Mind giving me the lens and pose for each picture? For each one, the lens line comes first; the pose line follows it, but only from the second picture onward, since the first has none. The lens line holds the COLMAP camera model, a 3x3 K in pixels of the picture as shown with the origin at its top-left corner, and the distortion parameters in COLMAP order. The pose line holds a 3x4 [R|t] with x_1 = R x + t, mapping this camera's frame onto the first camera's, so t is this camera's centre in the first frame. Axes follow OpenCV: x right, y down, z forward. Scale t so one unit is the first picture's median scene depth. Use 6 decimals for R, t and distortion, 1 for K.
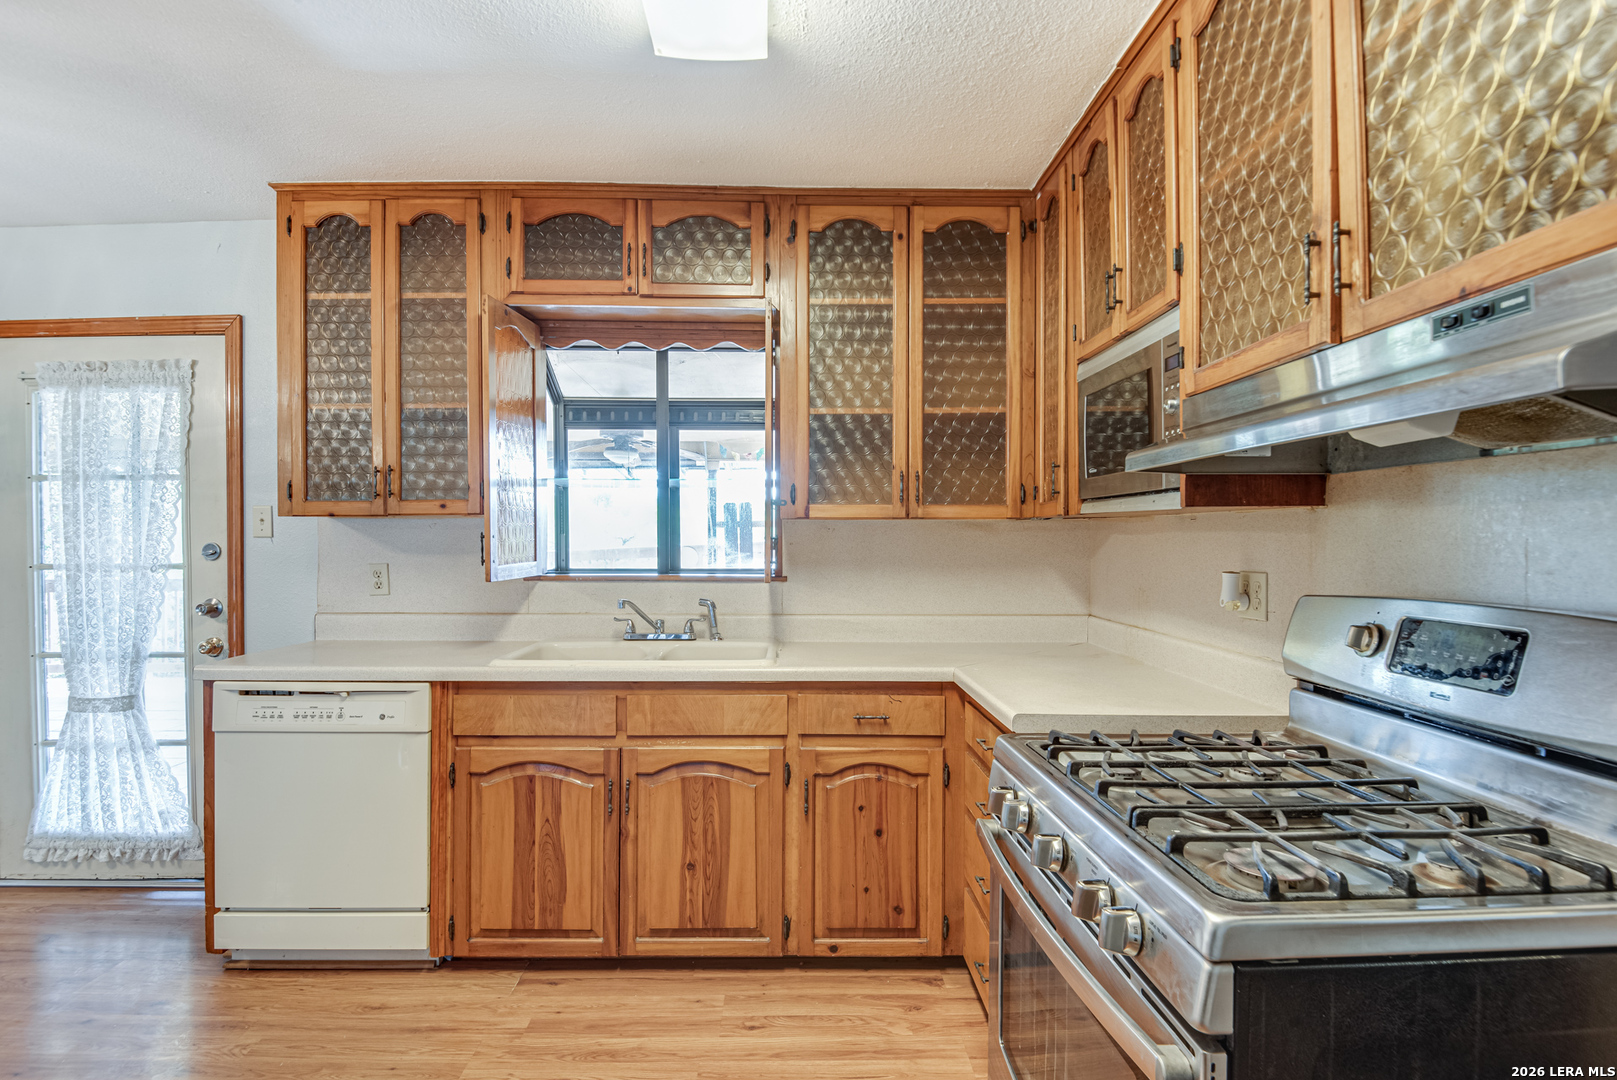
lens RADIAL K [[815.5, 0, 808.5], [0, 815.5, 540.0], [0, 0, 1]] dist [0.014832, -0.028992]
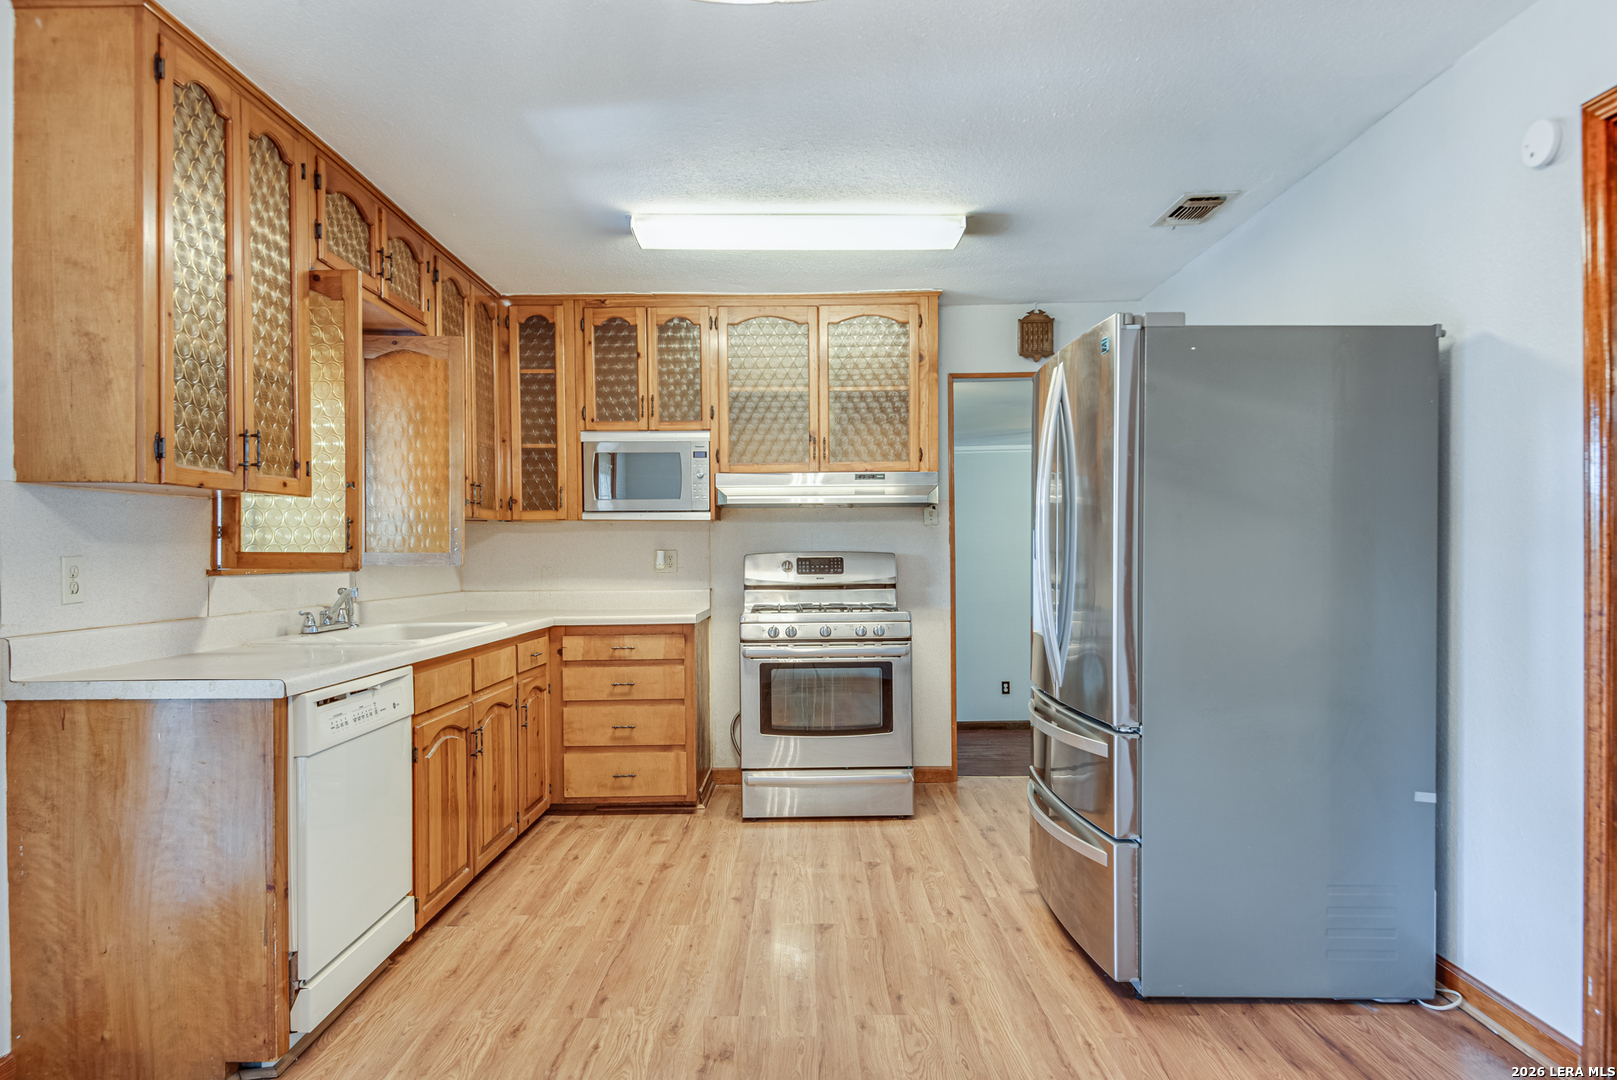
lens RADIAL K [[956.6, 0, 805.7], [0, 956.6, 557.4], [0, 0, 1]] dist [0.059750, -0.058003]
pose [[0.022767, -0.005008, 0.999728, -1.480800], [0.007791, 0.999958, 0.004832, 0.035601], [-0.999710, 0.007679, 0.022805, 0.437166]]
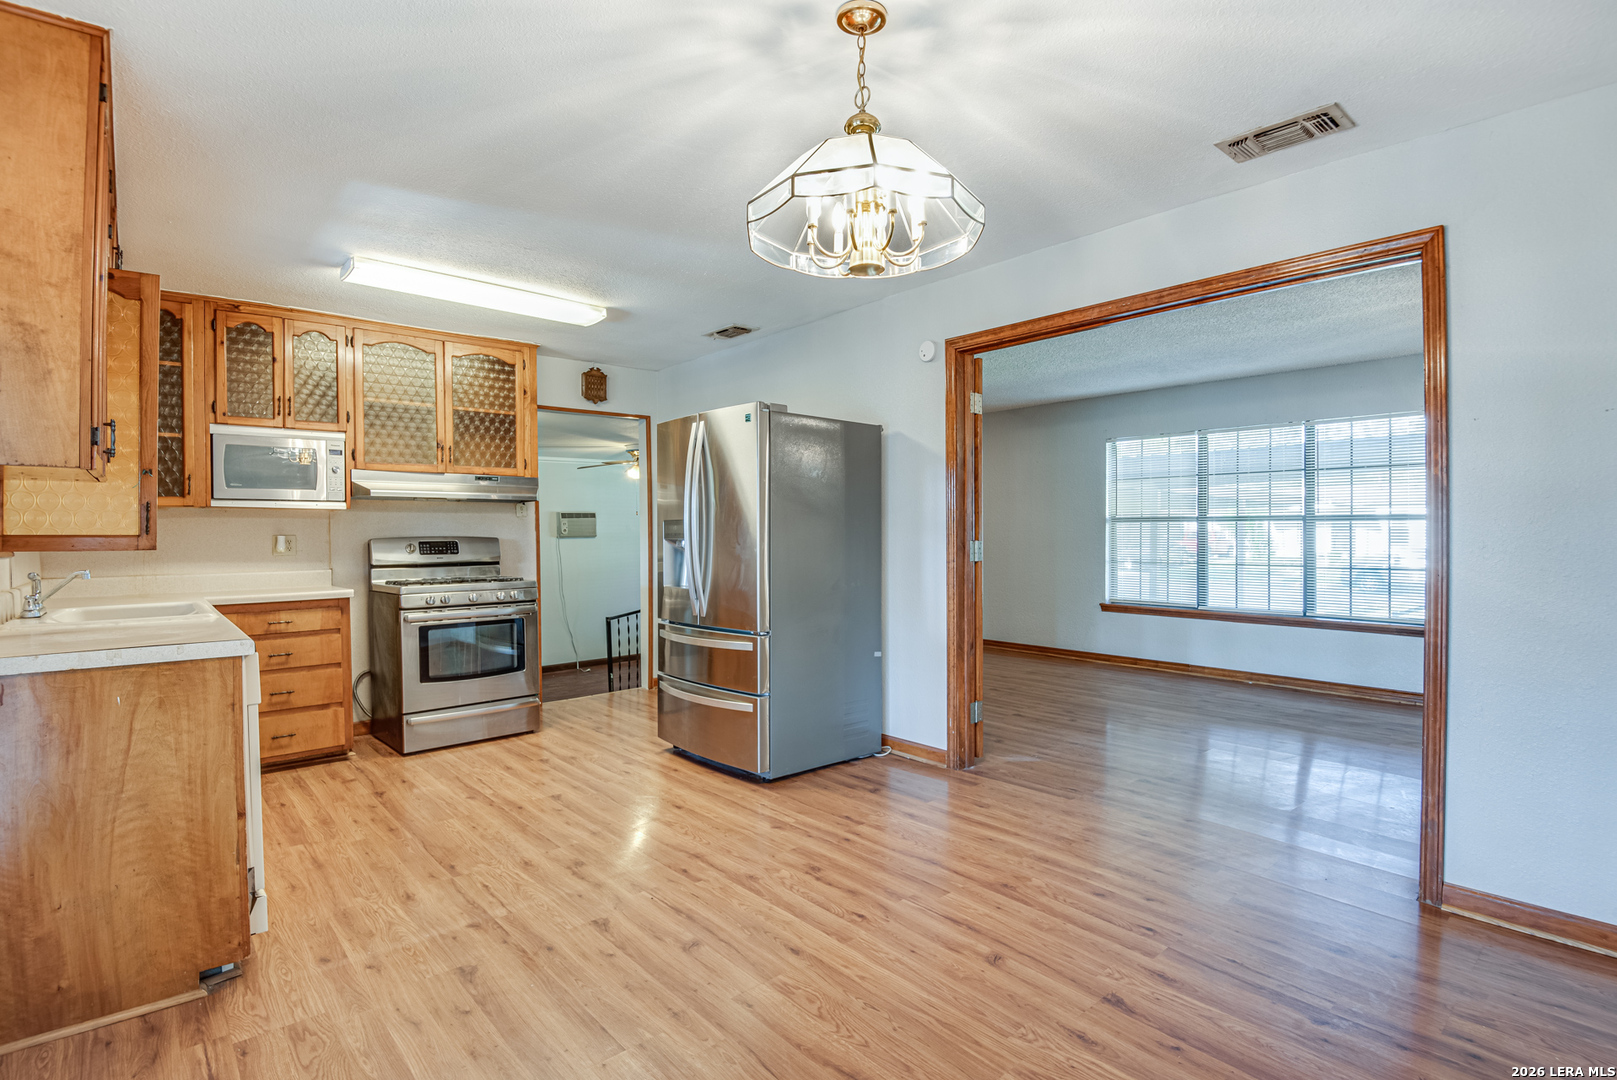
lens RADIAL K [[777.6, 0, 808.5], [0, 777.6, 540.0], [0, 0, 1]] dist [0.002442, -0.020972]
pose [[-0.641051, 0.002100, 0.767495, -1.633094], [0.010235, 0.999931, 0.005813, 0.040093], [-0.767430, 0.011581, -0.641028, 0.966209]]
